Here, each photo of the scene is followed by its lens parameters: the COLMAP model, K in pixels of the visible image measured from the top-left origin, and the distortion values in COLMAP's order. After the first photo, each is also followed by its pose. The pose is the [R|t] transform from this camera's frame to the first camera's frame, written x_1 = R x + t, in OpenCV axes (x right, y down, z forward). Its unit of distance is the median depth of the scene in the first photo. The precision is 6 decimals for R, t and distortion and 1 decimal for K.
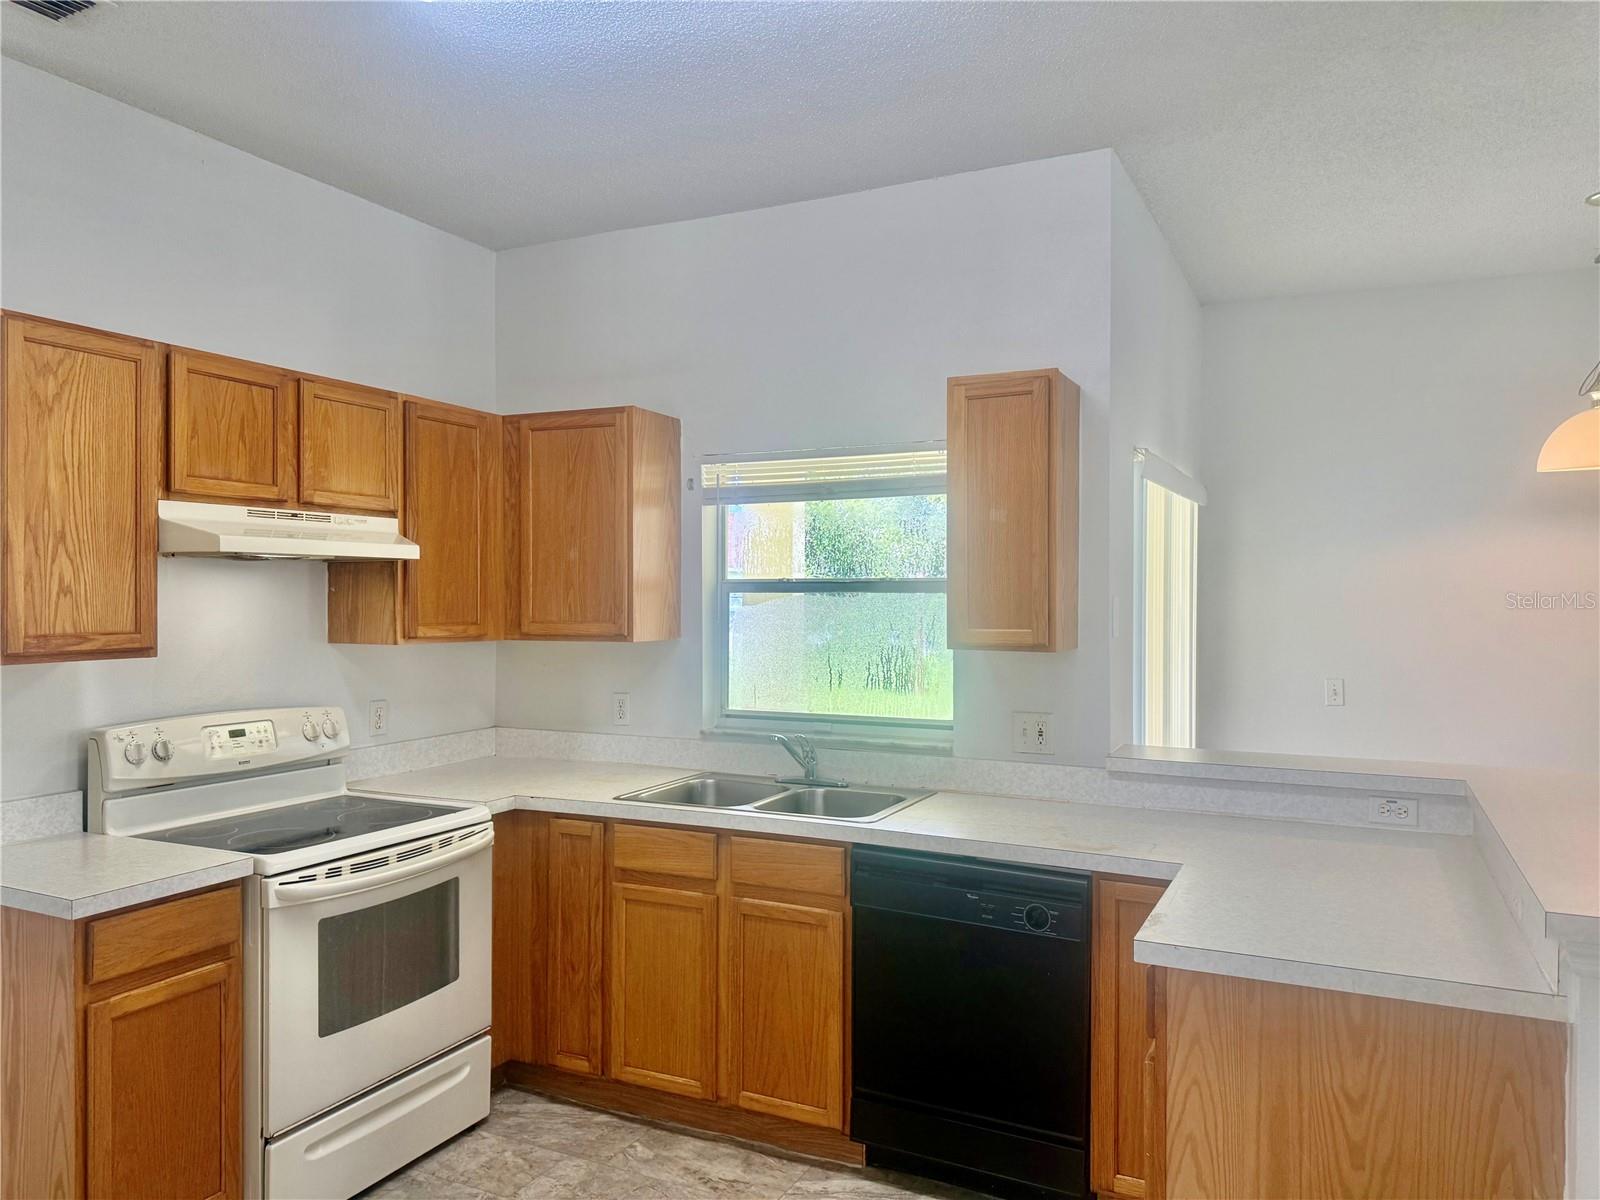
lens RADIAL K [[1145.9, 0, 800.5], [0, 1145.9, 592.1], [0, 0, 1]] dist [0.067673, -0.069141]
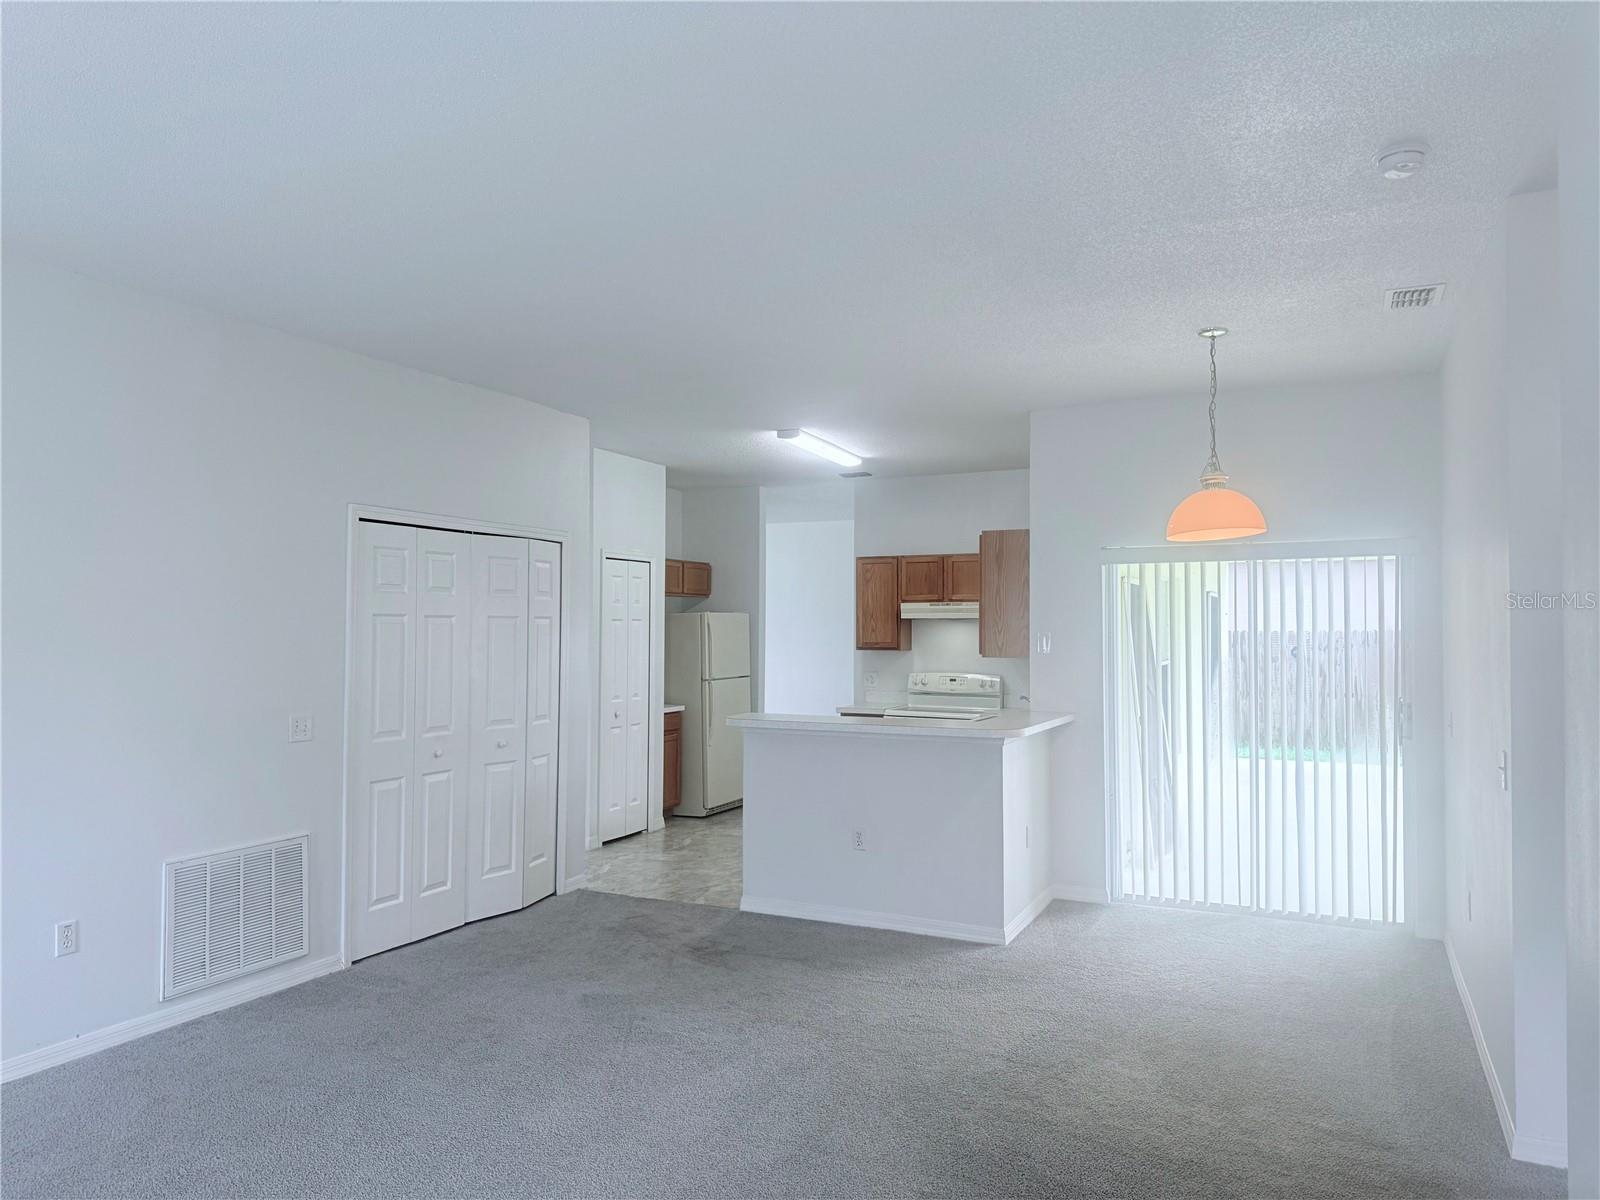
lens RADIAL K [[1145.9, 0, 816.9], [0, 1145.9, 595.0], [0, 0, 1]] dist [0.067673, -0.069141]
pose [[-0.026221, -0.037256, -0.998962, 2.538107], [-0.003986, 0.999301, -0.037164, 0.019269], [0.999648, 0.003008, -0.026351, 0.787315]]
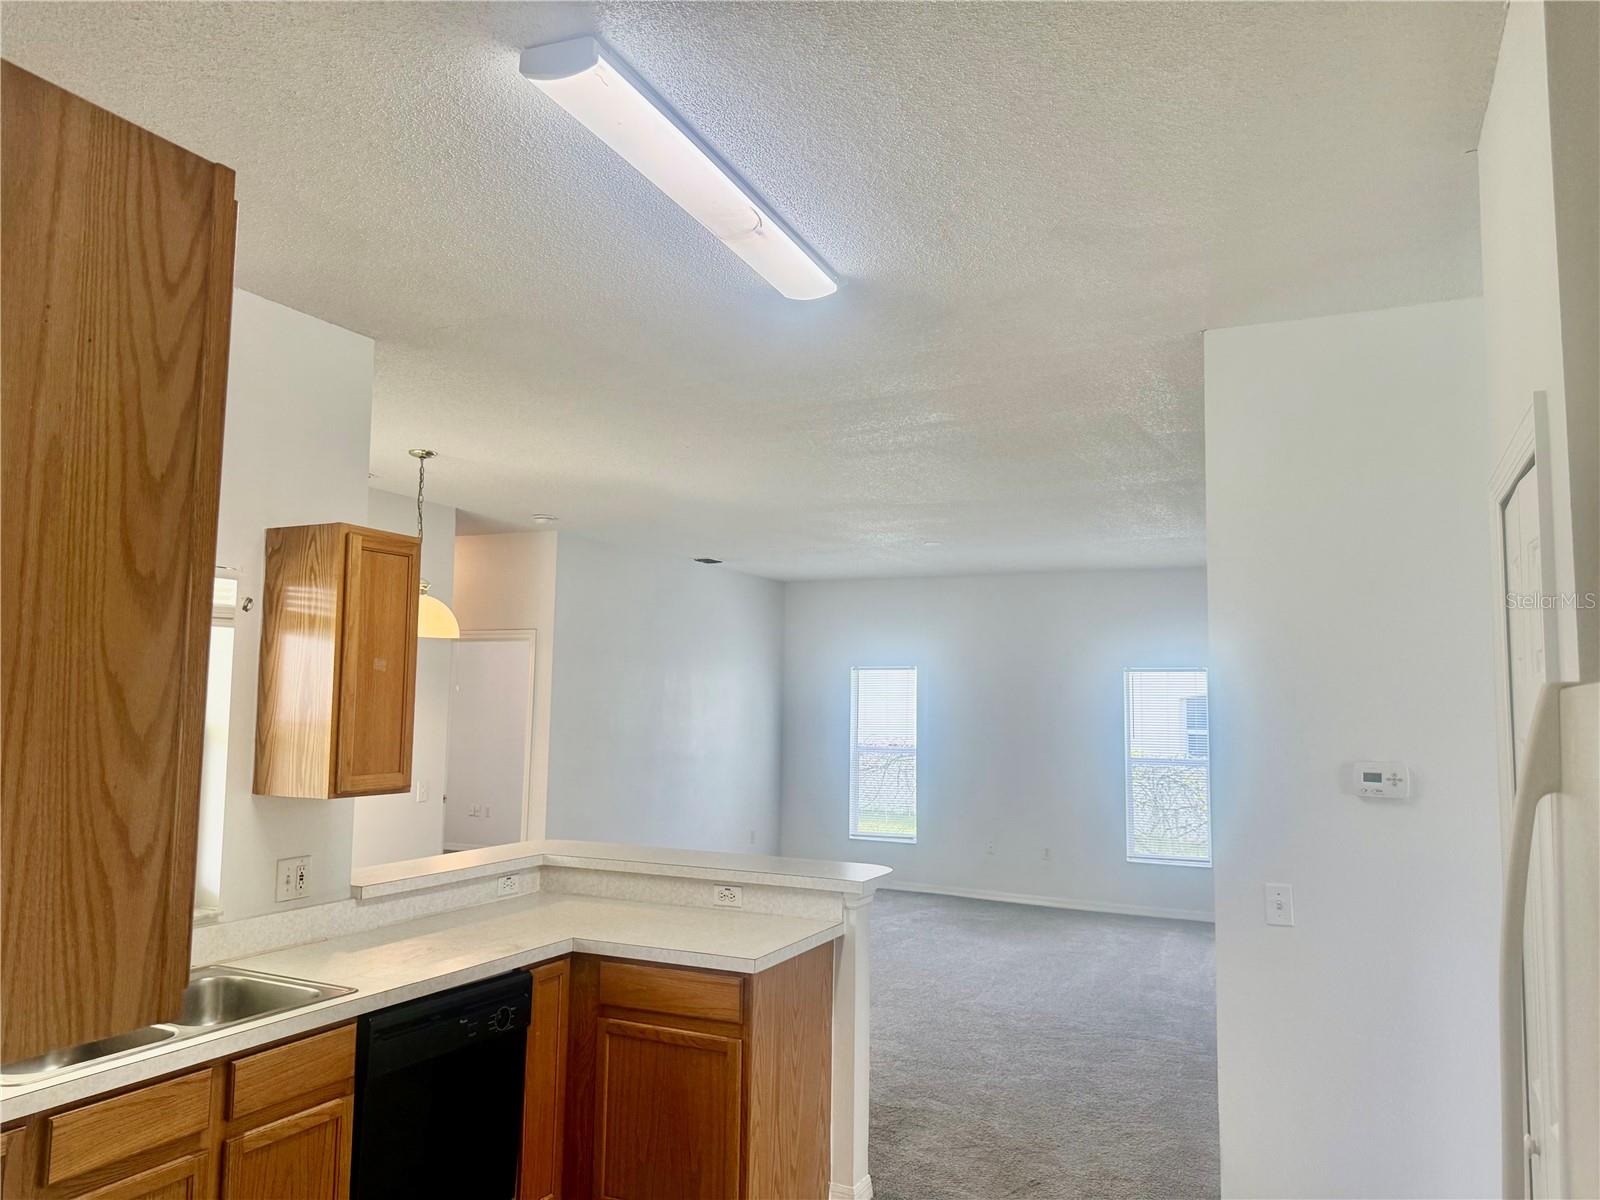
lens RADIAL K [[1145.9, 0, 802.6], [0, 1145.9, 600.8], [0, 0, 1]] dist [0.067673, -0.069141]
pose [[0.006986, 0.084408, 0.996407, -0.913895], [-0.023193, 0.996177, -0.084225, -0.048279], [-0.999707, -0.022521, 0.008917, 0.615350]]
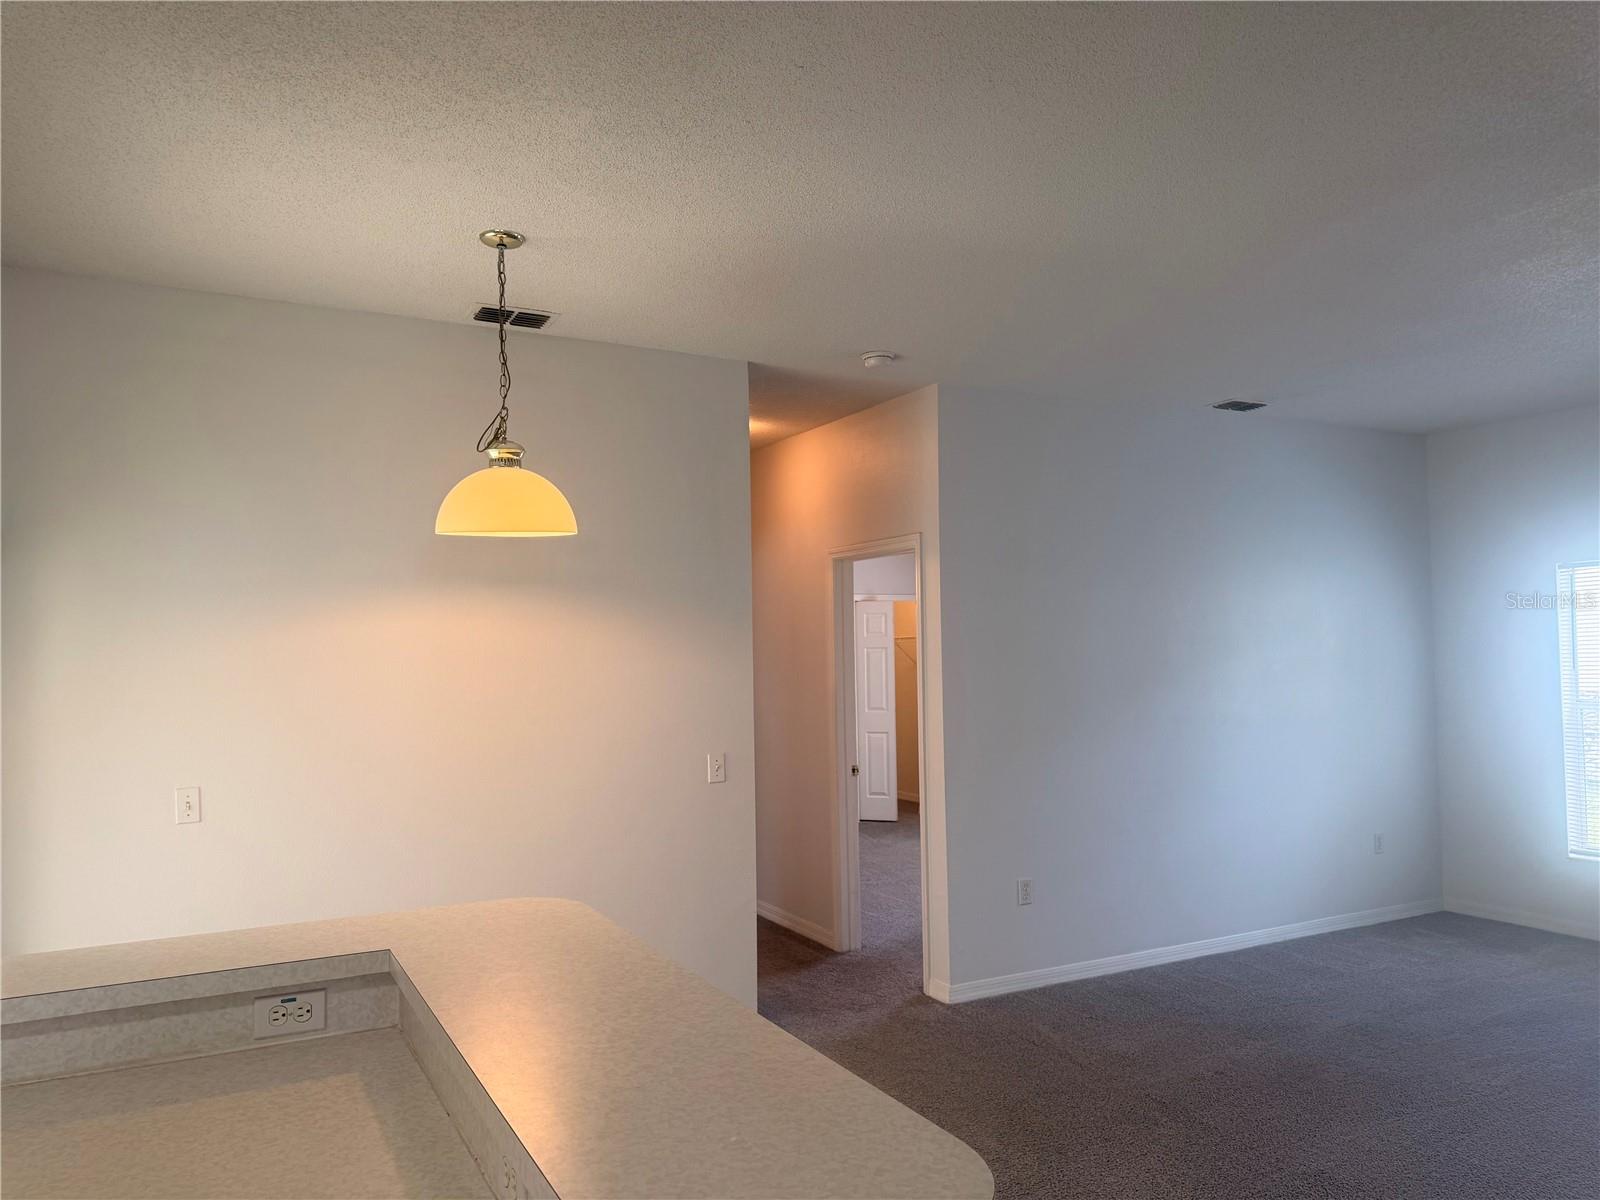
lens RADIAL K [[1145.9, 0, 815.8], [0, 1145.9, 613.0], [0, 0, 1]] dist [0.067673, -0.069141]
pose [[0.593311, 0.014606, 0.804841, 0.142871], [0.019583, 0.999278, -0.032571, -0.014544], [-0.804735, 0.035086, 0.592596, 0.341593]]
